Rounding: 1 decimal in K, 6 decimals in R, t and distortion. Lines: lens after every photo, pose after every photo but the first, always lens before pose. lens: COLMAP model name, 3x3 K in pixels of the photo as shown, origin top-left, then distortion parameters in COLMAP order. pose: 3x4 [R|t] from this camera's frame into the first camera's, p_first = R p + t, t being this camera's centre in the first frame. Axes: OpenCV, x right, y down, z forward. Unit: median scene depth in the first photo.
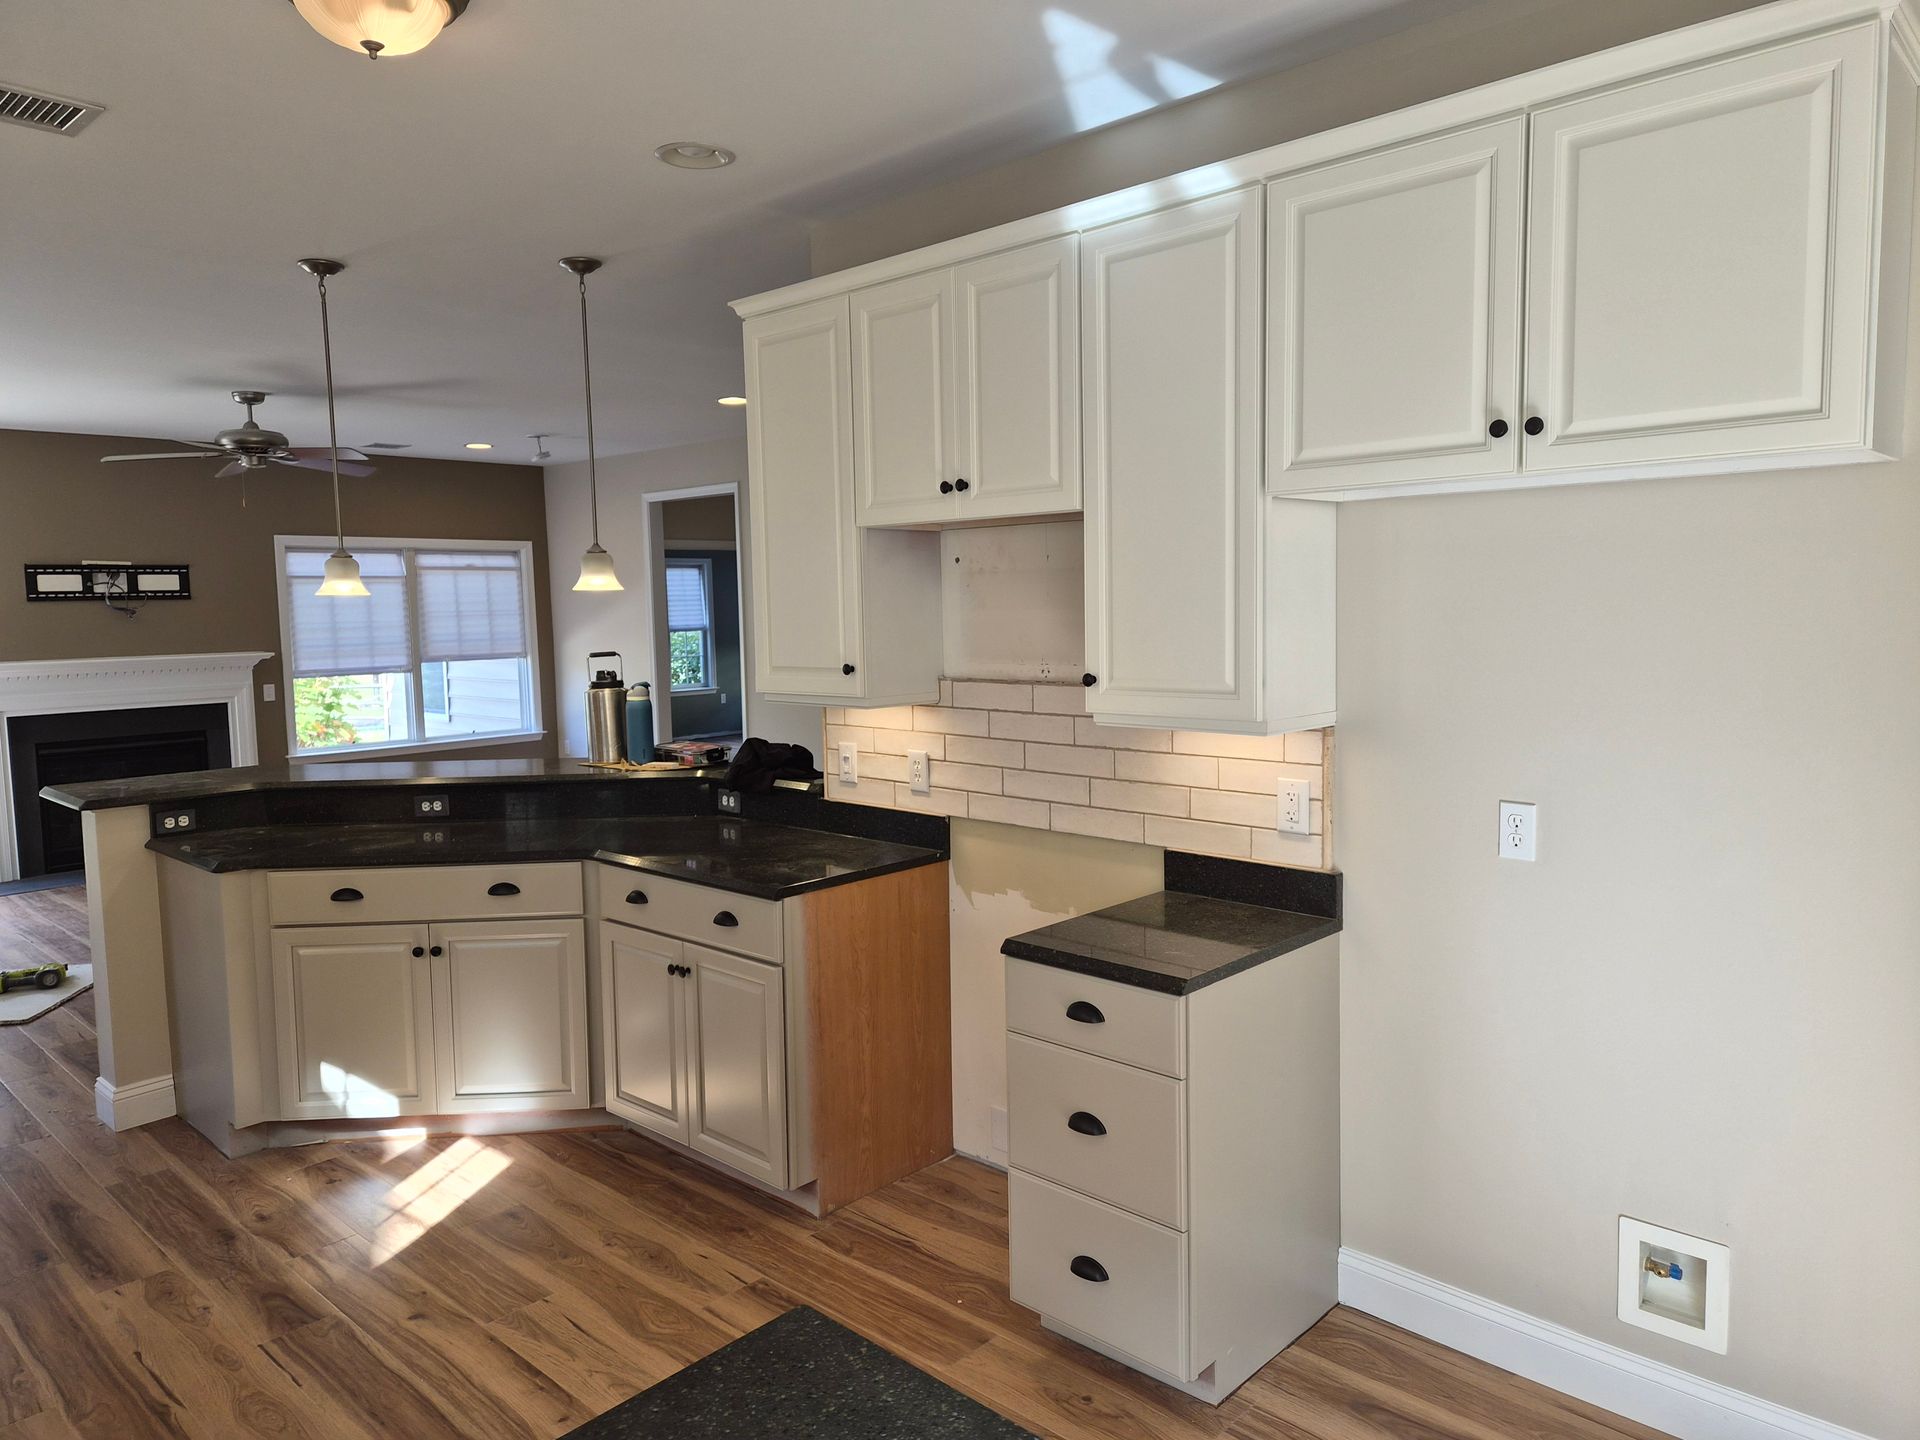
lens RADIAL K [[1279.6, 0, 972.2], [0, 1279.6, 709.2], [0, 0, 1]] dist [0.071637, -0.056107]
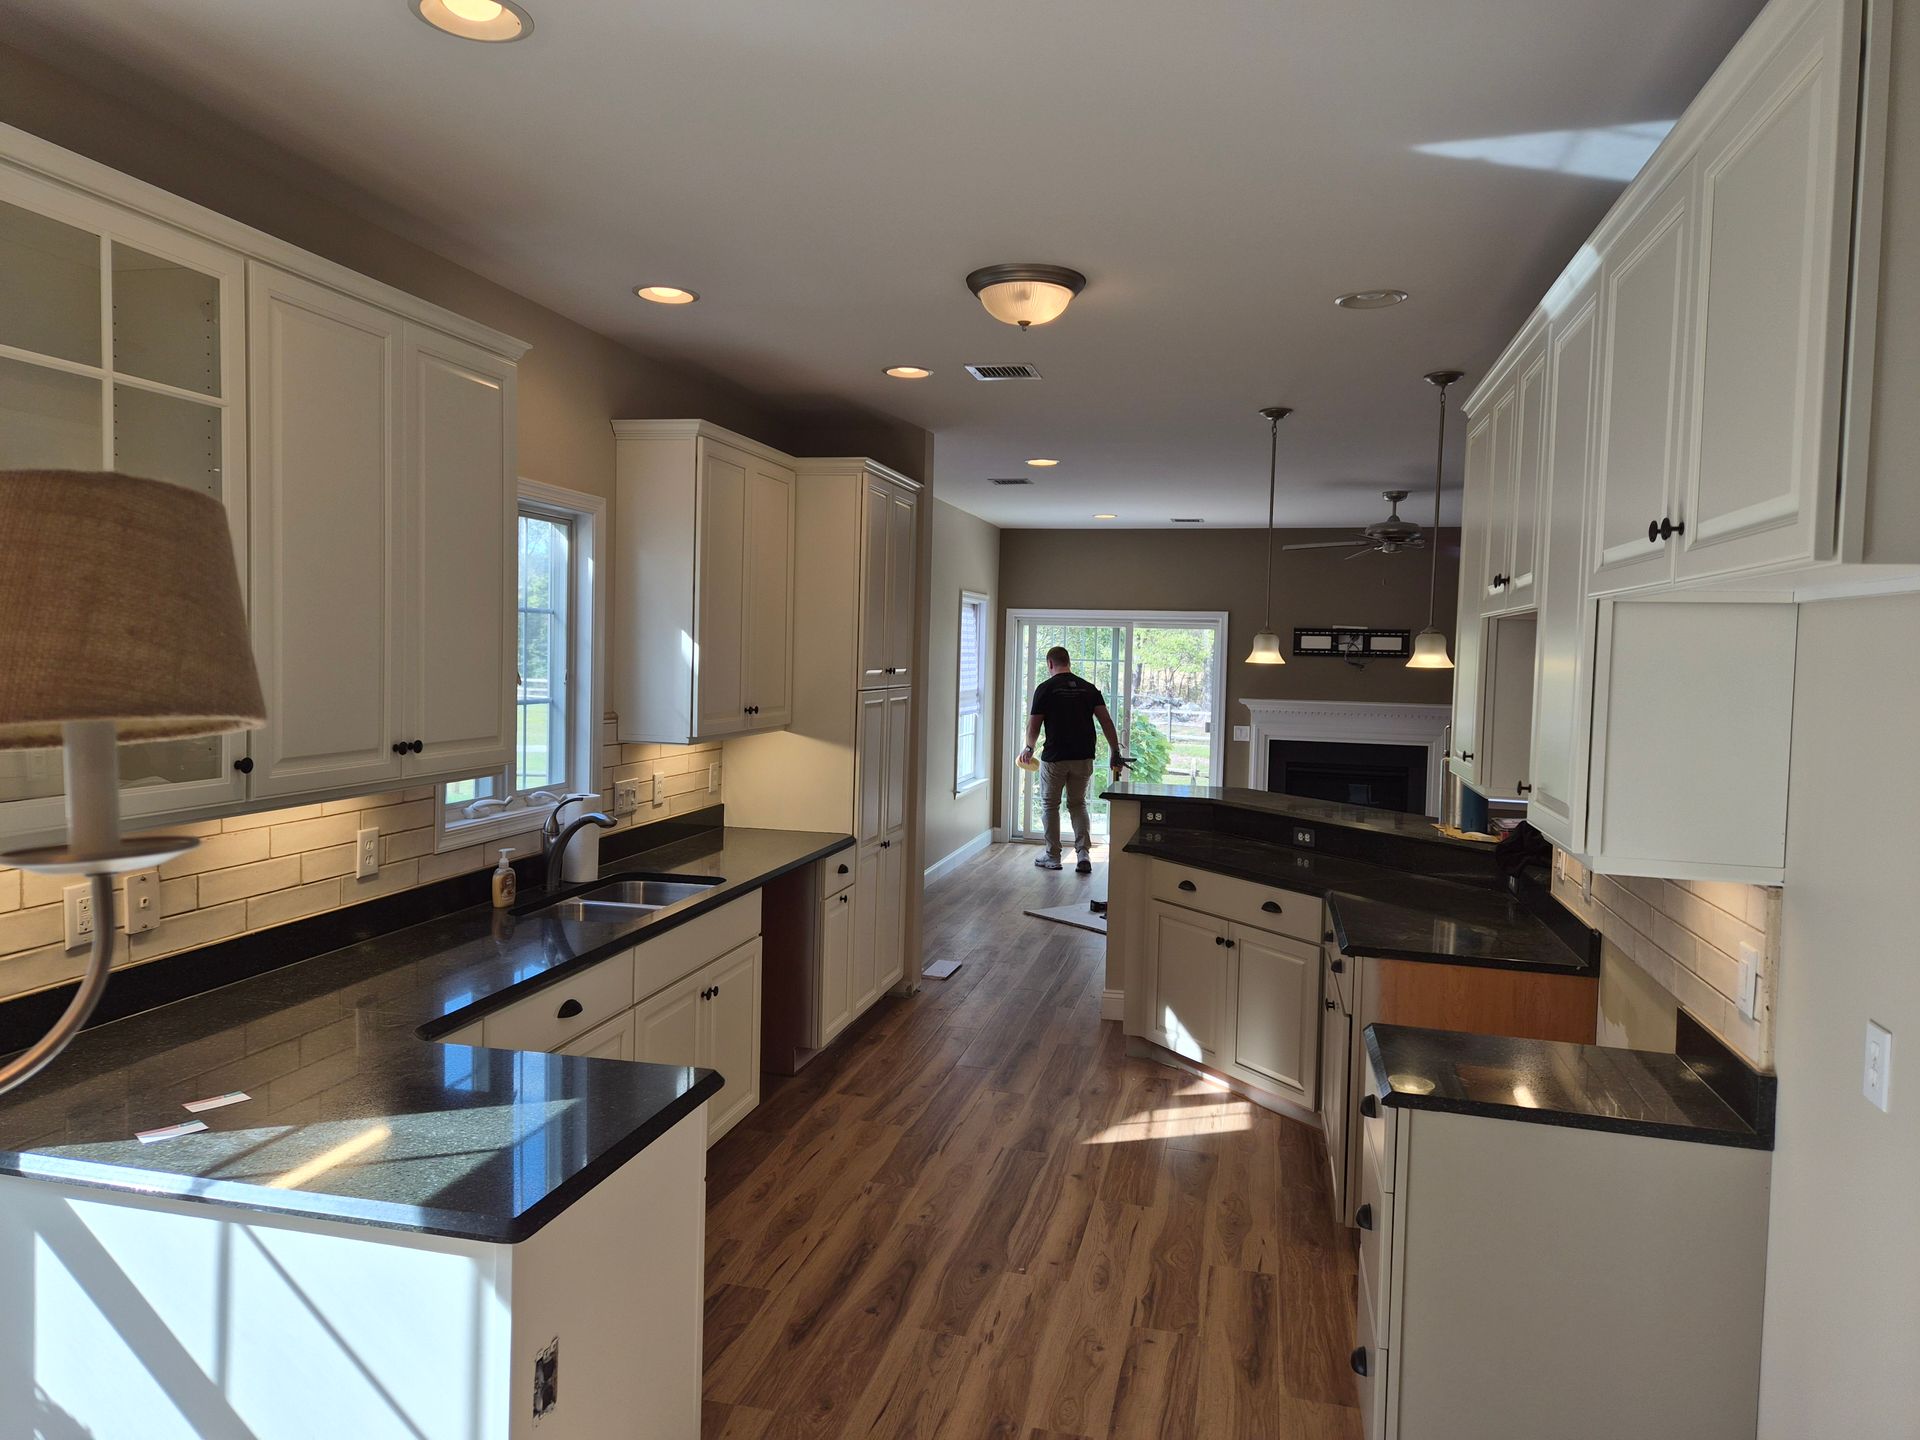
lens RADIAL K [[1279.6, 0, 938.0], [0, 1279.6, 702.3], [0, 0, 1]] dist [0.071637, -0.056107]
pose [[0.477338, 0.071415, -0.875813, 0.656024], [-0.112756, 0.993430, 0.019552, -0.050654], [0.871456, 0.089420, 0.482254, 0.144548]]
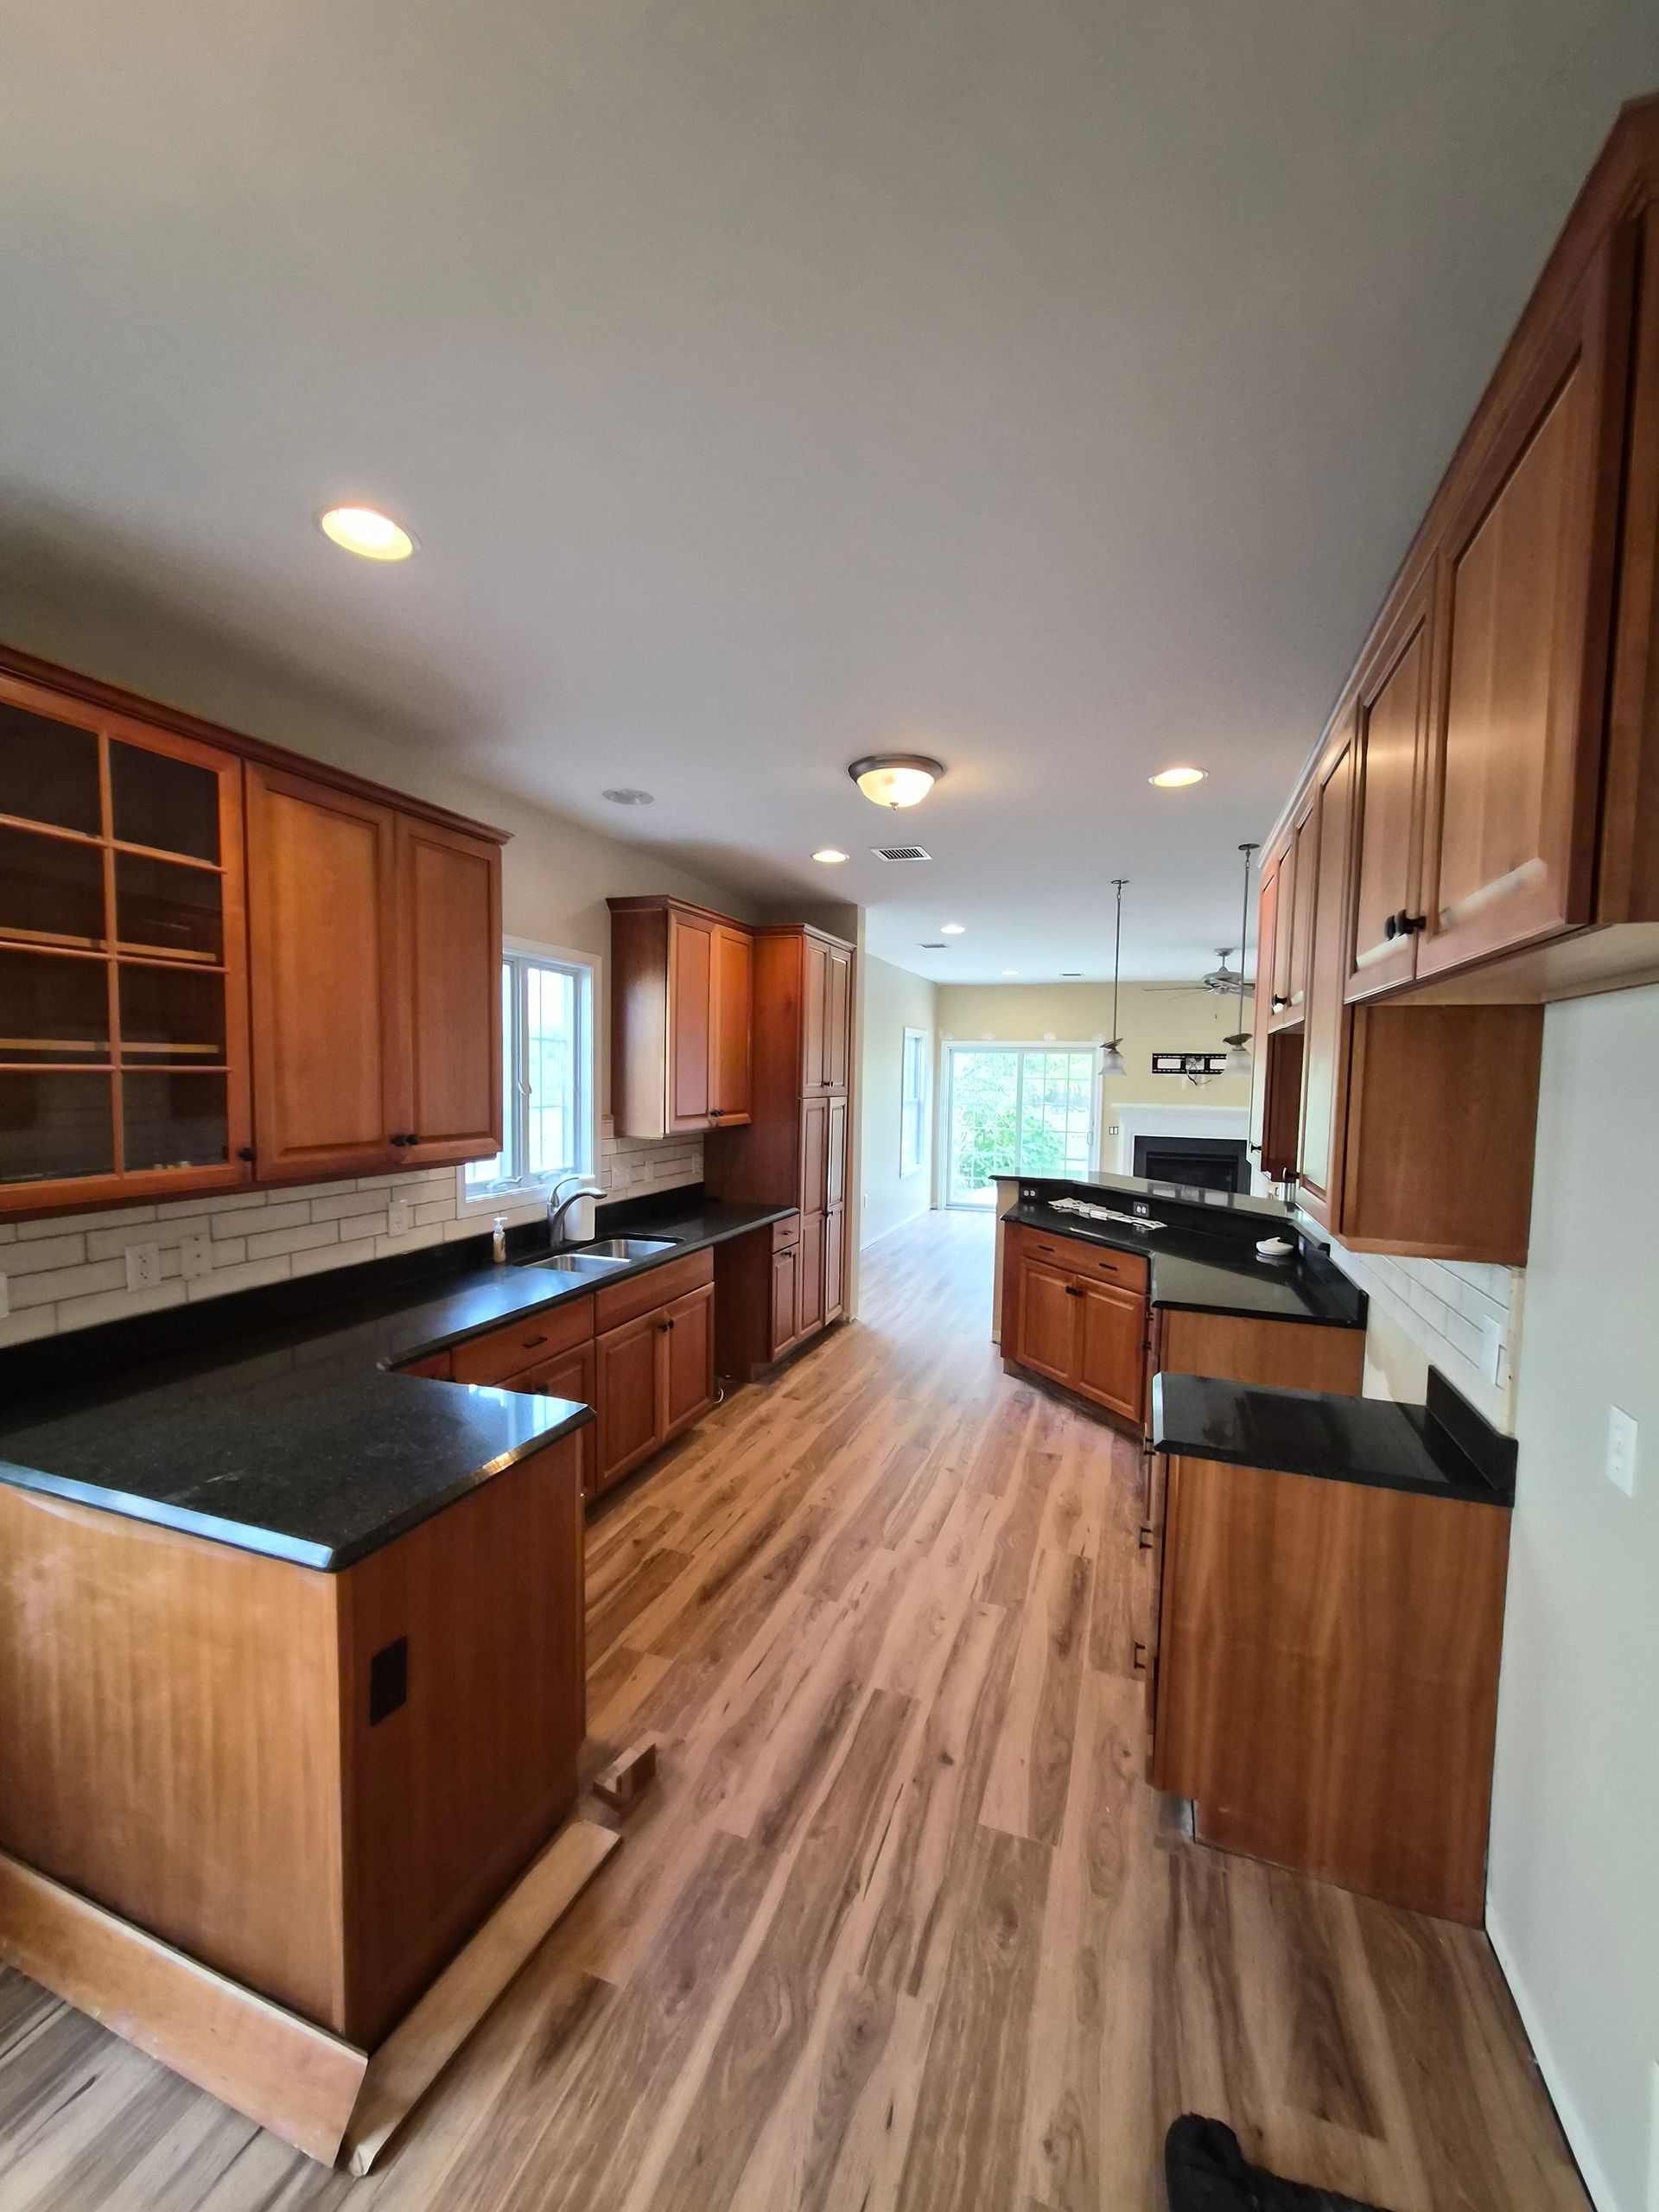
lens RADIAL K [[870.0, 0, 831.5], [0, 870.0, 1126.4], [0, 0, 1]] dist [0.000023, 0.000907]
pose [[0.387108, 0.086663, -0.917952, 0.564369], [-0.107229, 0.993049, 0.048534, -0.052603], [0.915778, 0.079643, 0.393710, 0.313830]]
